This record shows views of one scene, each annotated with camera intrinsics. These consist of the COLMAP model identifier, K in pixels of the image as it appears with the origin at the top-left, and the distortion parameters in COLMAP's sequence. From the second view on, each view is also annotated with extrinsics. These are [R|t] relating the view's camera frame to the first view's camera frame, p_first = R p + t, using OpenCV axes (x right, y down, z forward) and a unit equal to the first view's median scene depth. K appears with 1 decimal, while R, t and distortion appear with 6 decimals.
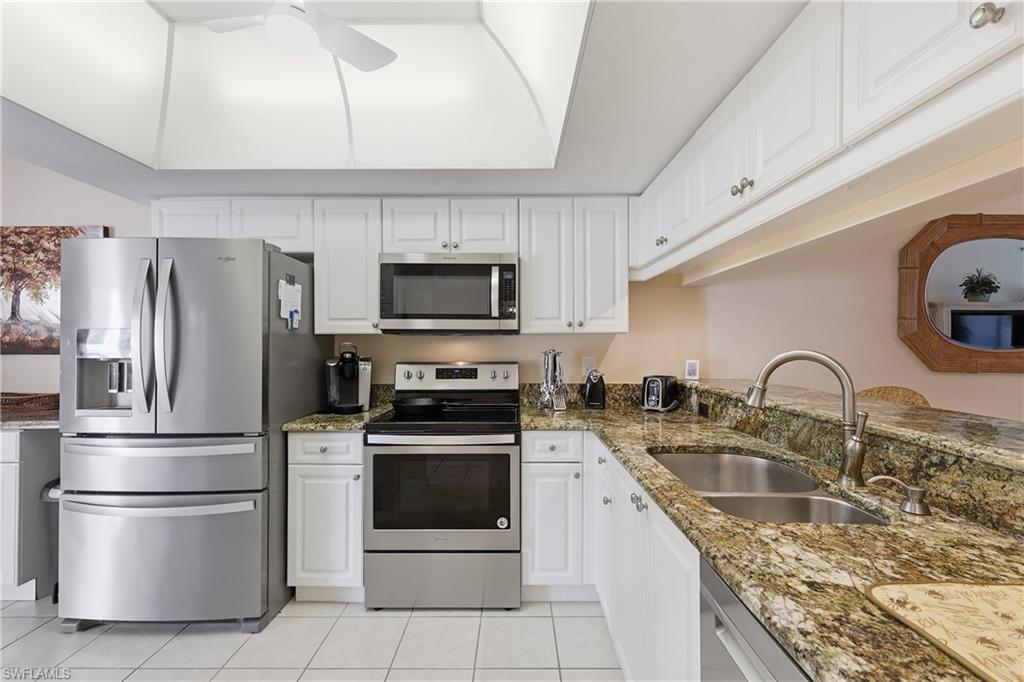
lens RADIAL K [[450.3, 0, 513.2], [0, 450.3, 340.2], [0, 0, 1]] dist [0.002242, 0.000286]
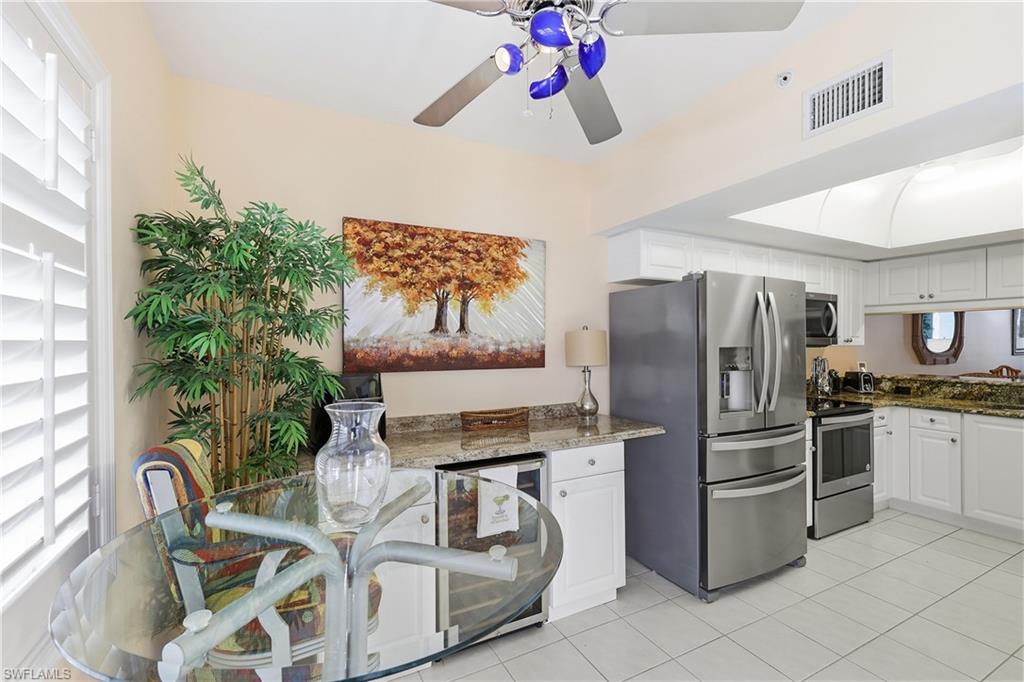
lens RADIAL K [[450.3, 0, 513.2], [0, 450.3, 340.2], [0, 0, 1]] dist [0.002242, 0.000286]
pose [[0.883655, 0.002447, 0.468131, -1.520023], [-0.002378, 0.999997, -0.000737, -0.030370], [-0.468132, -0.000462, 0.883659, 0.147645]]
